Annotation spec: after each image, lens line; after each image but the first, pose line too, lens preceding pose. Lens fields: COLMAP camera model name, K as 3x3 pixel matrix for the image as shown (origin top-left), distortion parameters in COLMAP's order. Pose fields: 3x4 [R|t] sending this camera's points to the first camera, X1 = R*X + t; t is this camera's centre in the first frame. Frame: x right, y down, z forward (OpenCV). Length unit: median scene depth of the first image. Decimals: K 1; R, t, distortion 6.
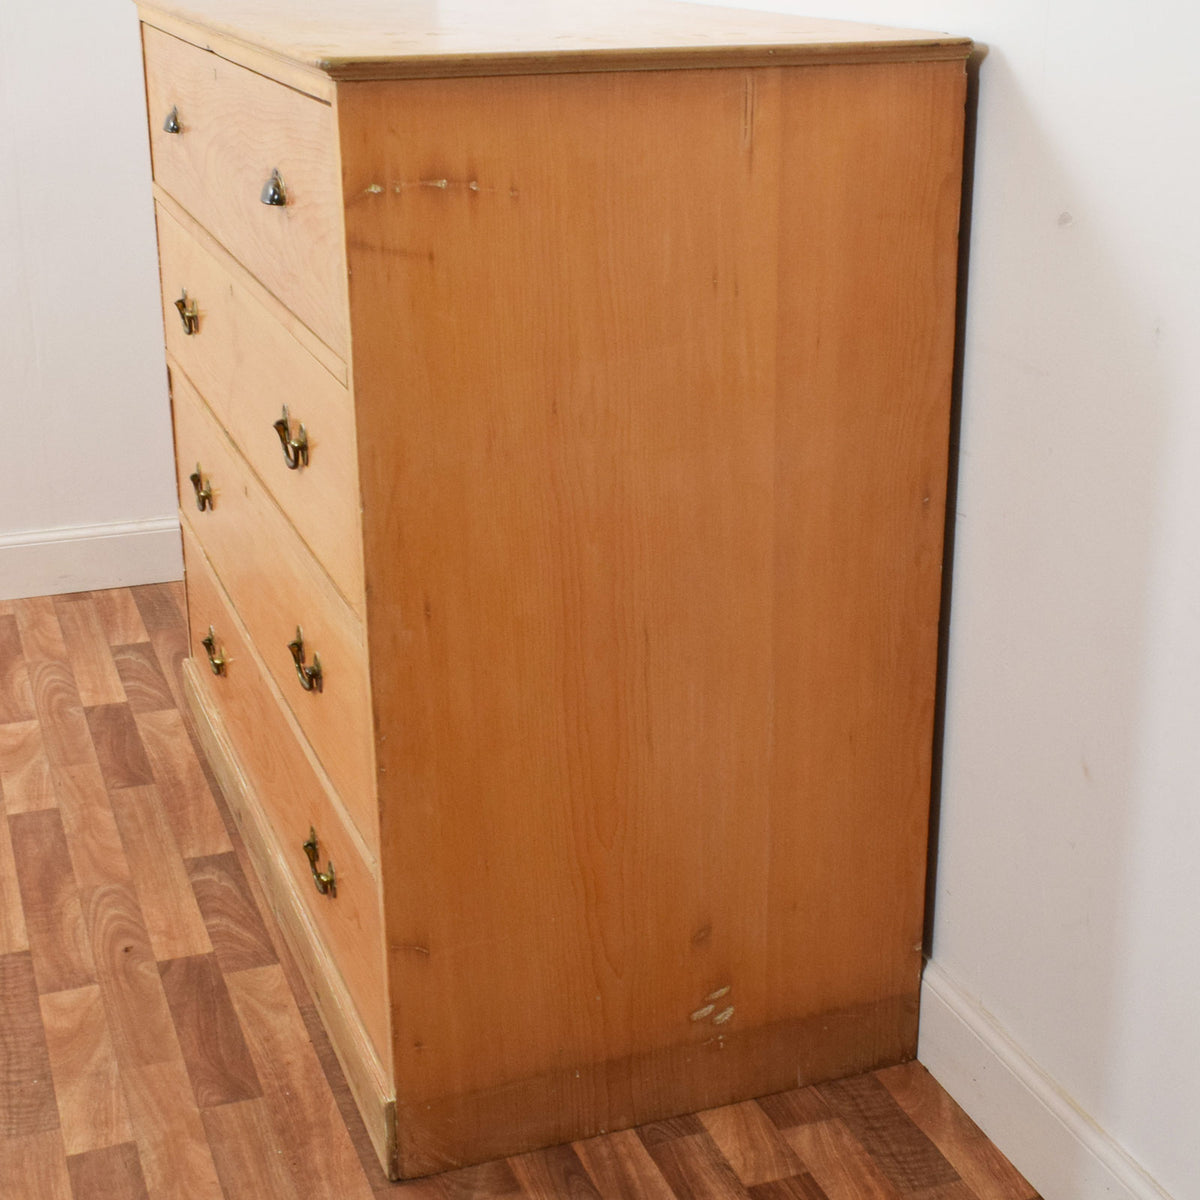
lens RADIAL K [[1897.1, 0, 666.6], [0, 1897.1, 593.1], [0, 0, 1]] dist [-0.022504, 0.000000]
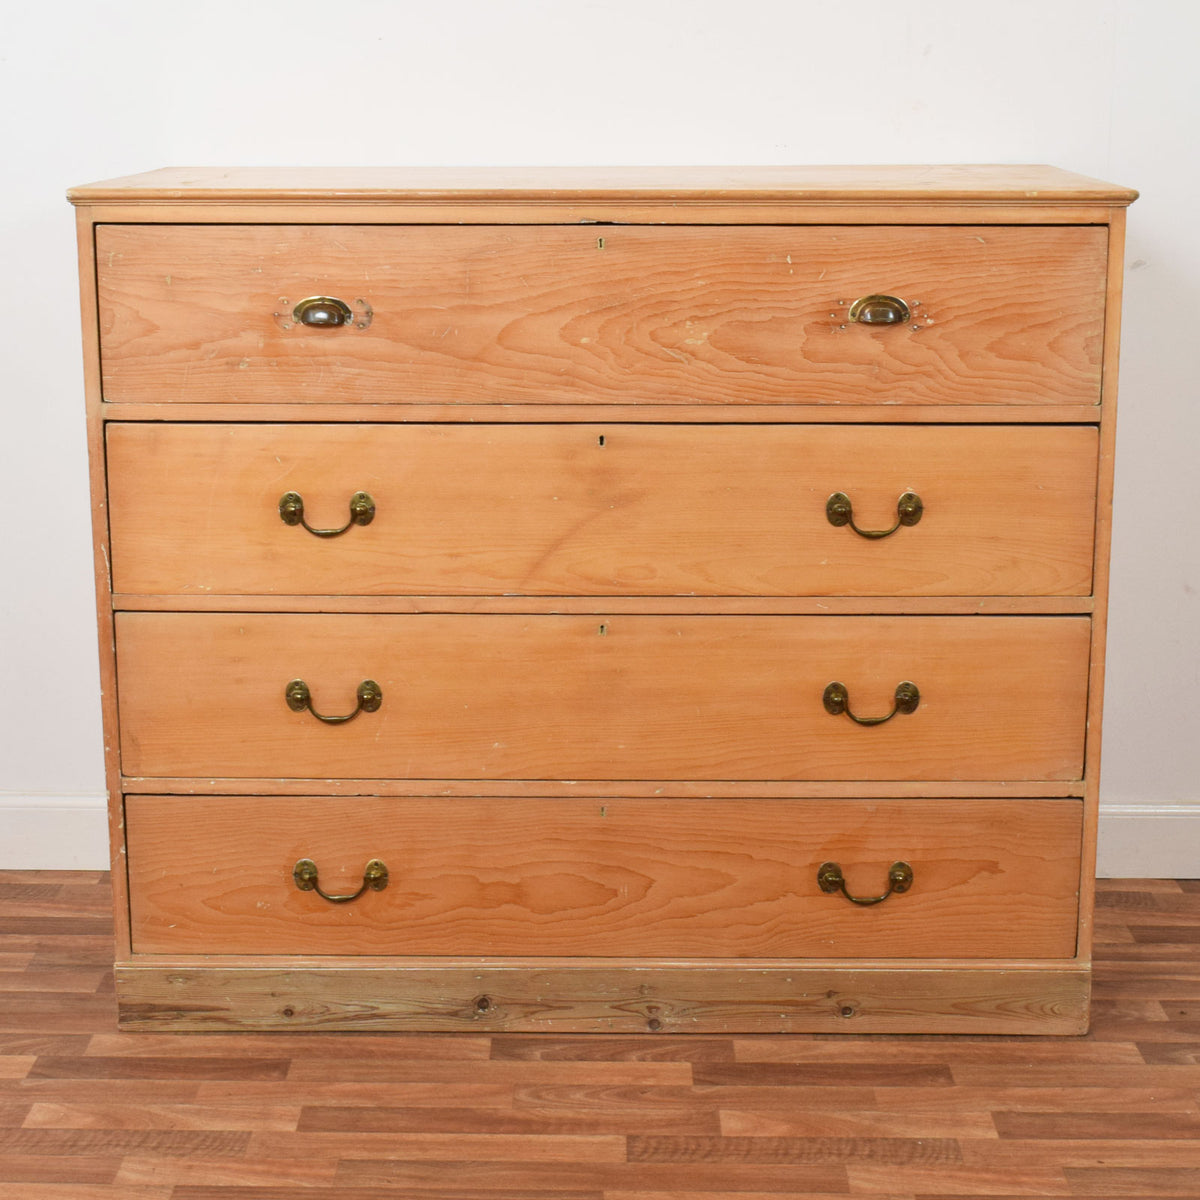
lens RADIAL K [[2315.3, 0, 582.8], [0, 2315.3, 588.6], [0, 0, 1]] dist [-0.017244, 0.000000]
pose [[0.391173, -0.212453, 0.895459, -1.594238], [0.312909, 0.945727, 0.087687, -0.221072], [-0.865489, 0.245896, 0.436421, 0.515211]]
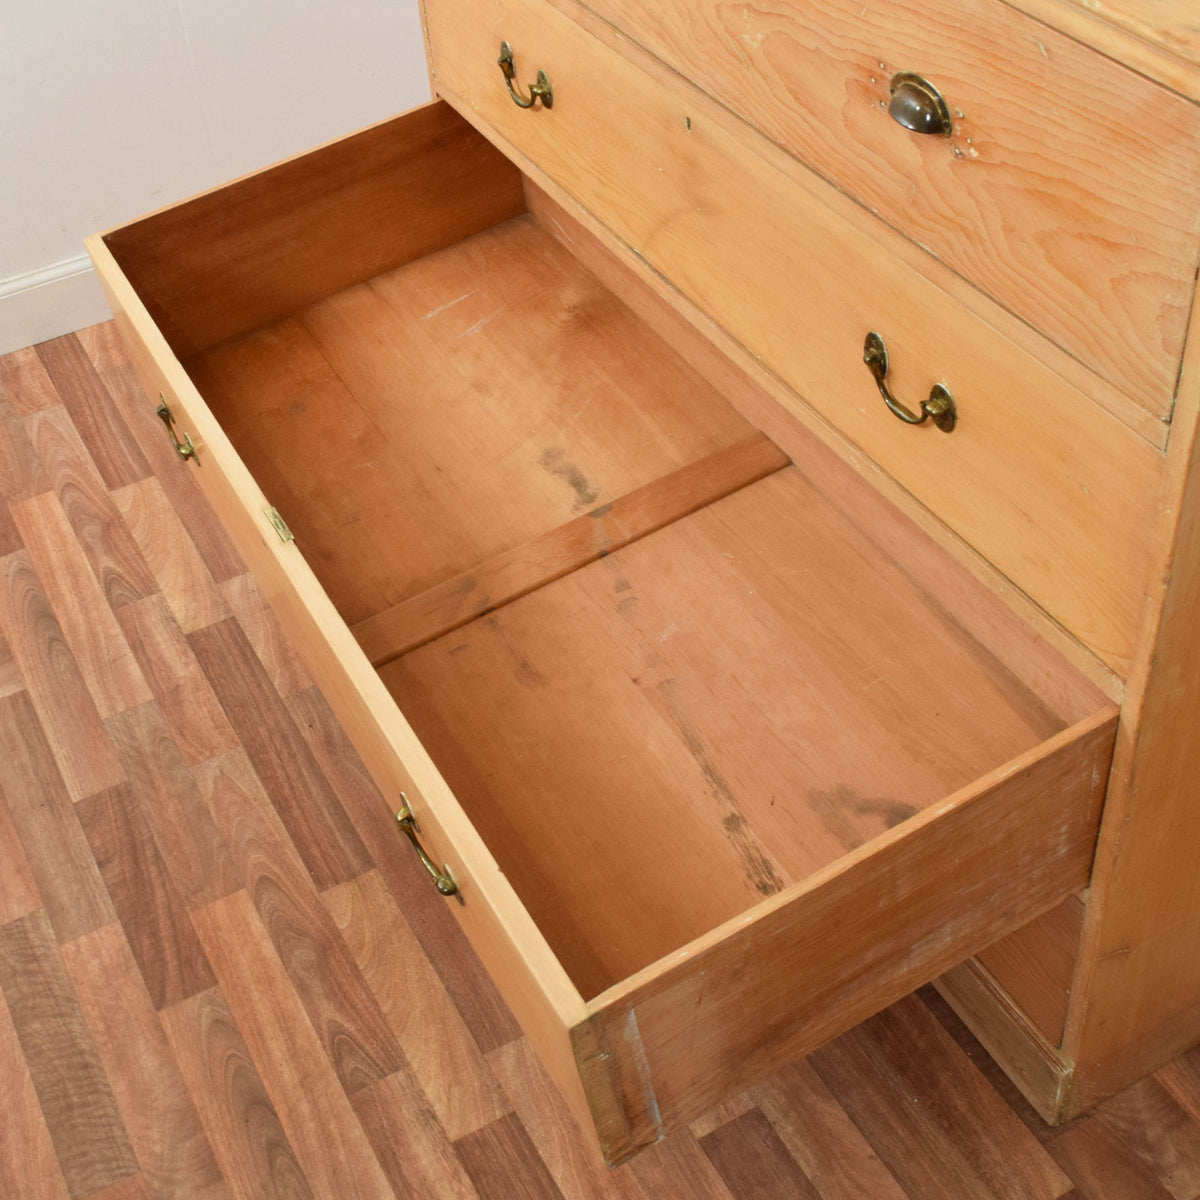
lens RADIAL K [[1730.8, 0, 554.2], [0, 1730.8, 542.2], [0, 0, 1]] dist [-0.022105, 0.000000]
pose [[0.990996, -0.133453, 0.010799, -0.354227], [0.120421, 0.923663, 0.363794, -0.297641], [-0.058524, -0.359218, 0.931417, 0.303984]]
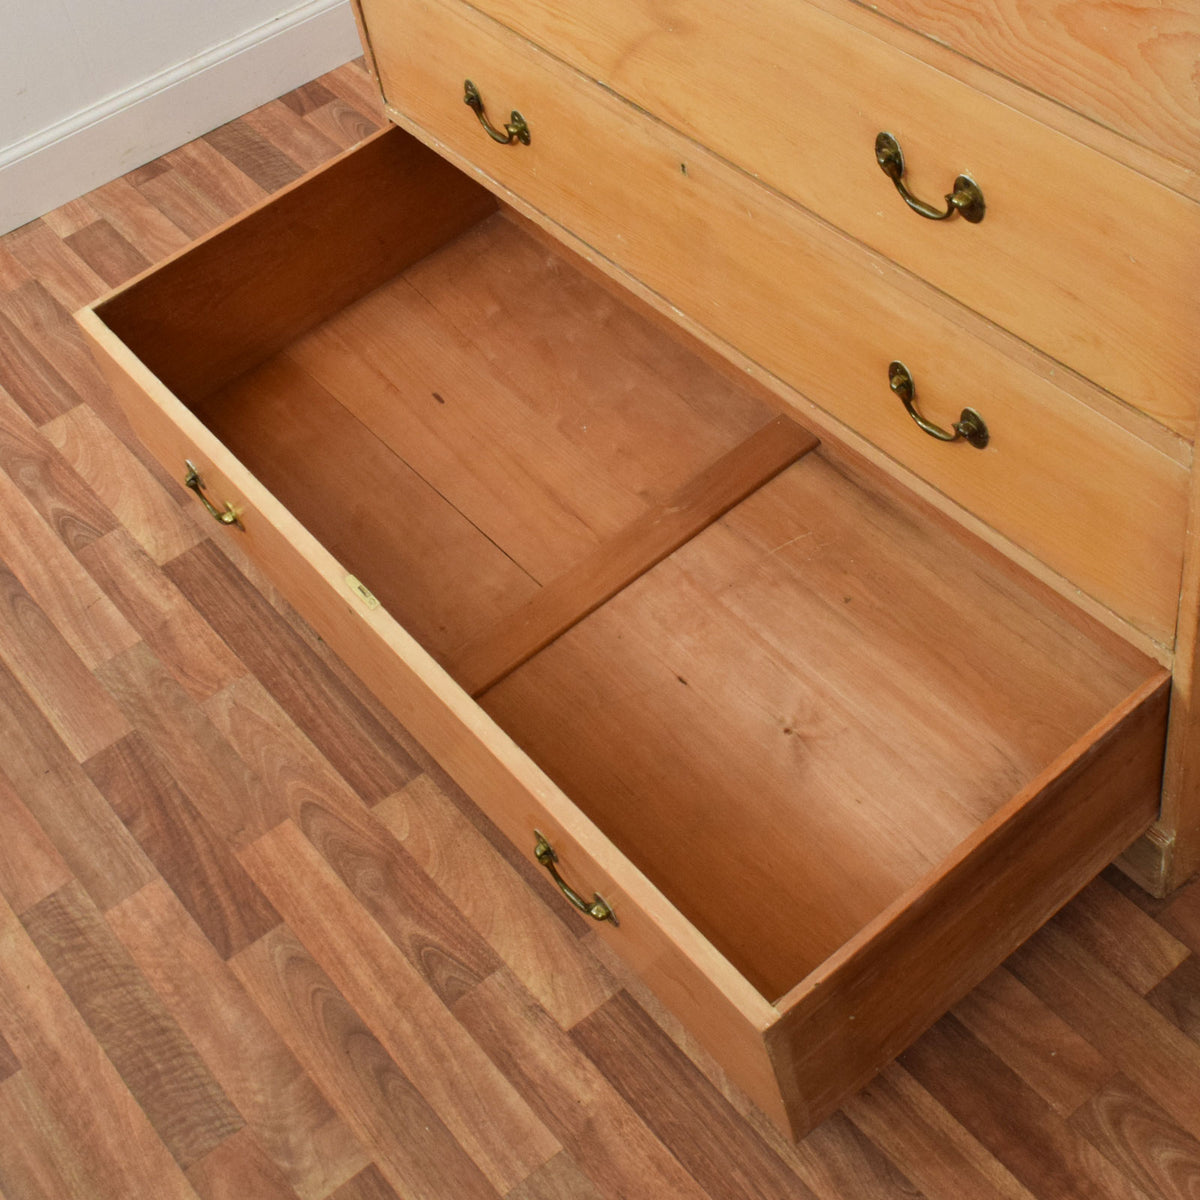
lens RADIAL K [[1897.1, 0, 668.6], [0, 1897.1, 500.3], [0, 0, 1]] dist [-0.022504, 0.000000]
pose [[0.949320, -0.293318, 0.112940, -0.417010], [0.219113, 0.875212, 0.431271, -0.320512], [-0.225346, -0.384667, 0.895126, 0.272325]]
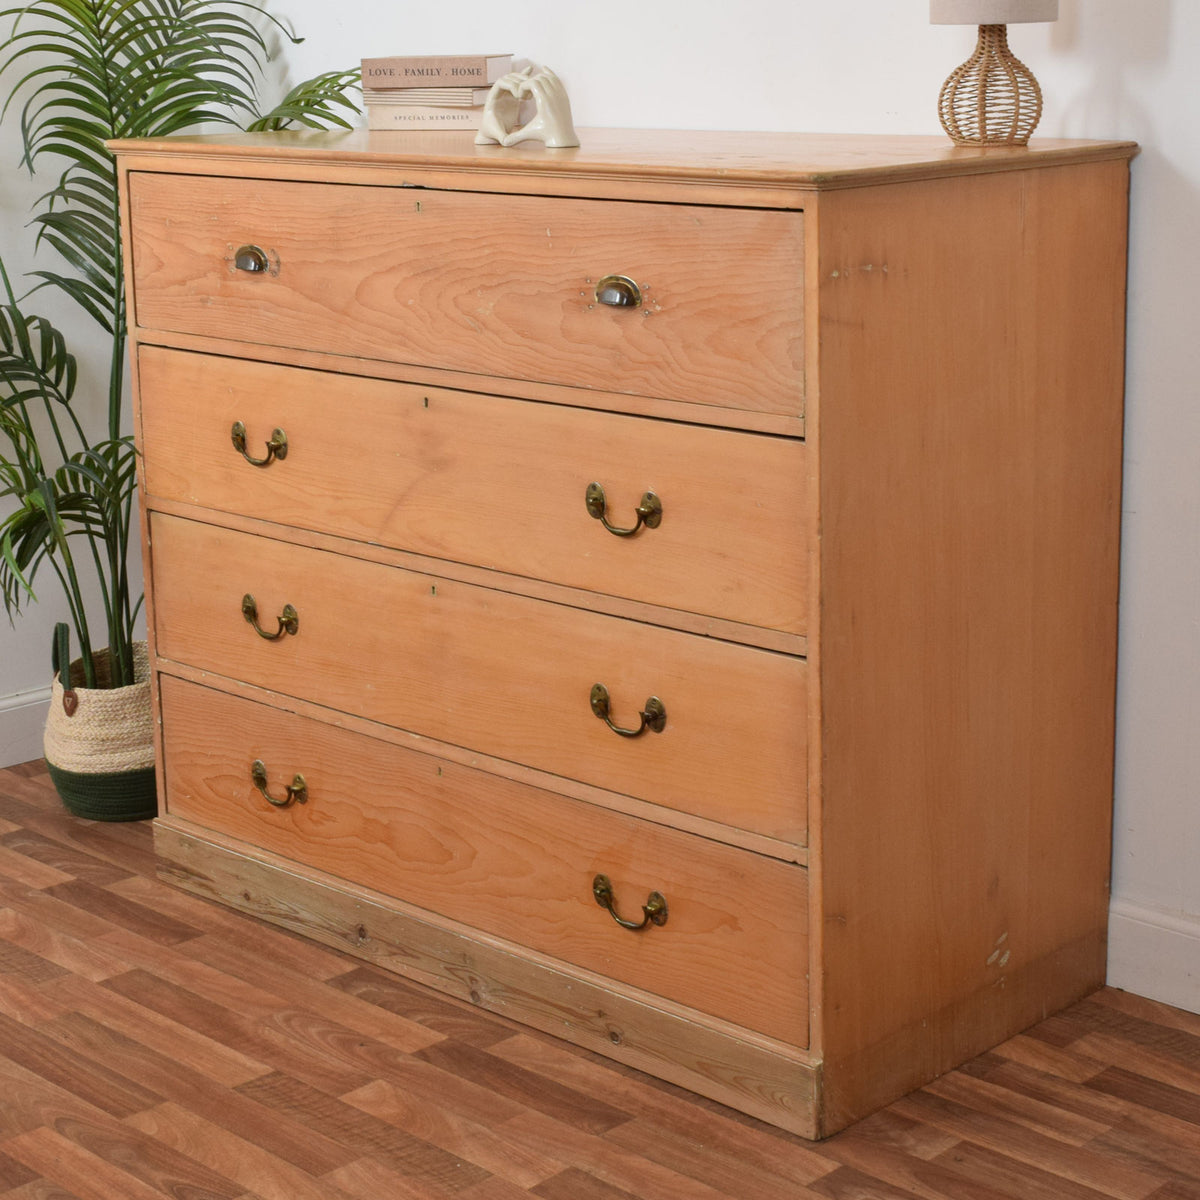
lens RADIAL K [[2376.8, 0, 615.1], [0, 2376.8, 544.5], [0, 0, 1]] dist [-0.020956, 0.000000]
pose [[0.915349, -0.108738, 0.387701, -0.744913], [0.156192, 0.983342, -0.092968, 0.071176], [-0.371133, 0.145654, 0.917085, -0.299696]]
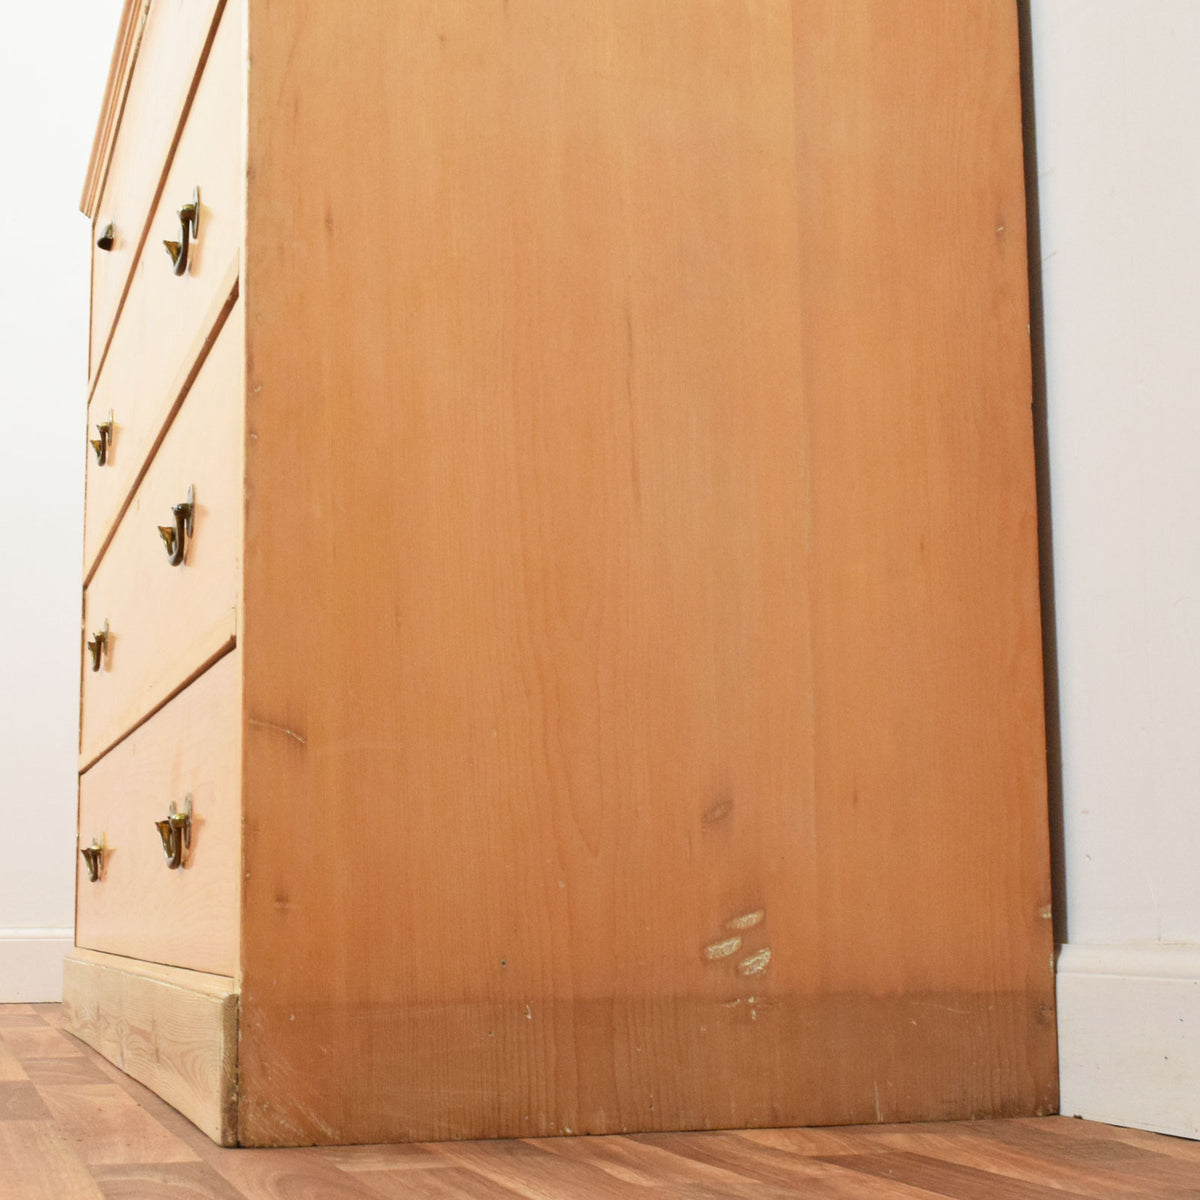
lens RADIAL K [[2107.5, 0, 637.9], [0, 2107.5, 644.8], [0, 0, 1]] dist [-0.017221, 0.000000]
pose [[0.998909, -0.019742, -0.042314, 0.022987], [-0.001347, 0.893660, -0.448742, 0.461347], [0.046673, 0.448309, 0.892659, 0.301095]]
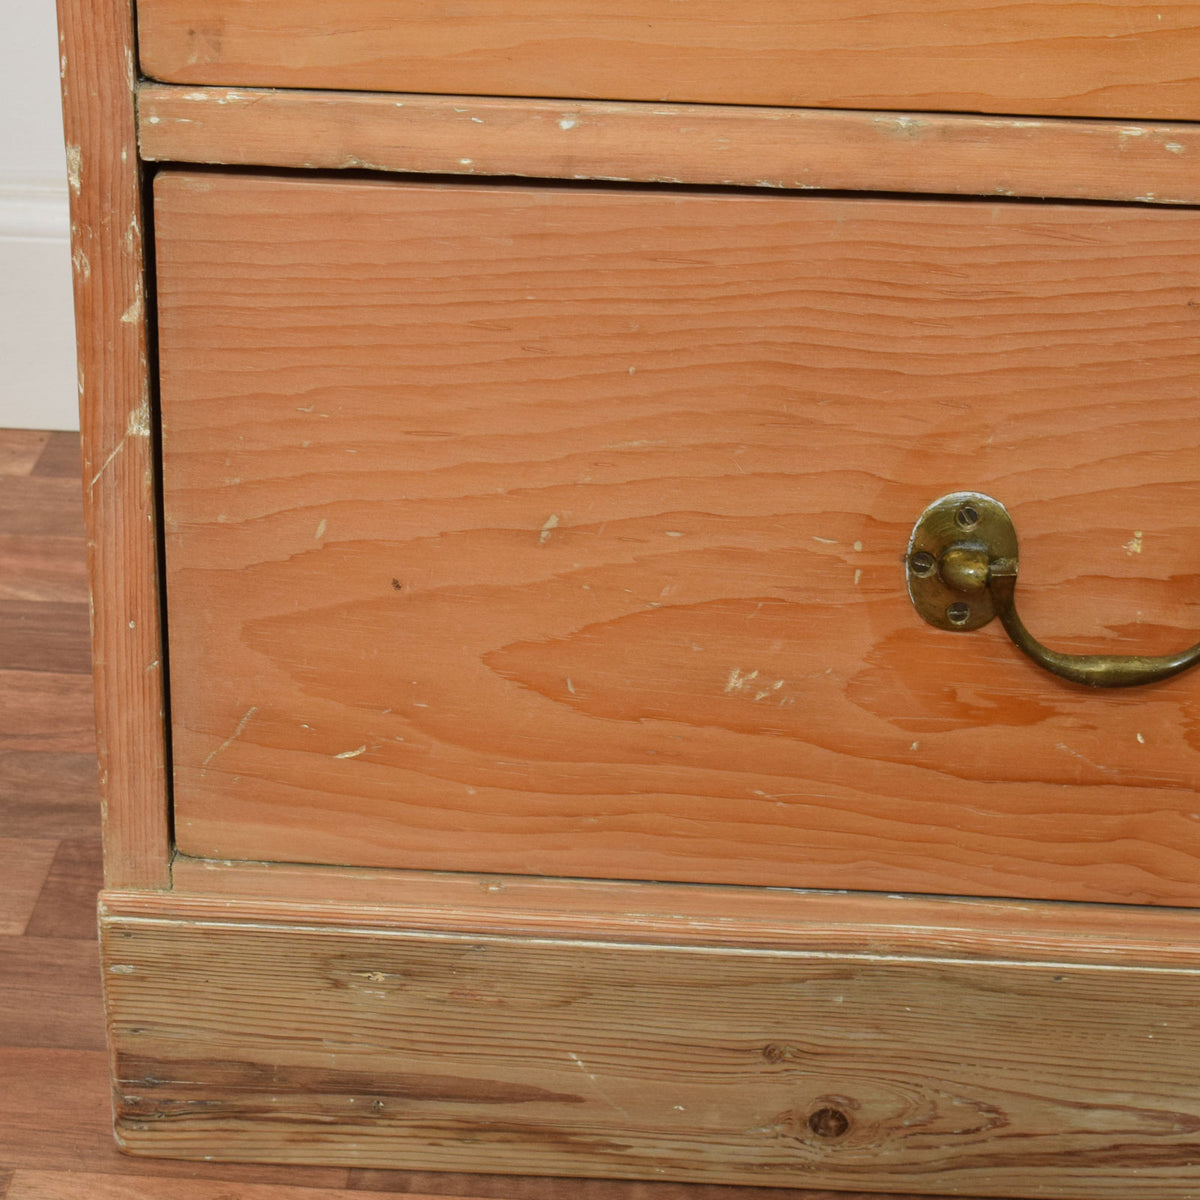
lens RADIAL K [[2838.0, 0, 491.6], [0, 2838.0, 596.5], [0, 0, 1]] dist [0.008345, 0.000000]
pose [[0.441237, -0.373913, 0.815781, -0.705575], [0.290302, 0.919653, 0.264505, -0.090157], [-0.849137, 0.120113, 0.514333, 1.234432]]
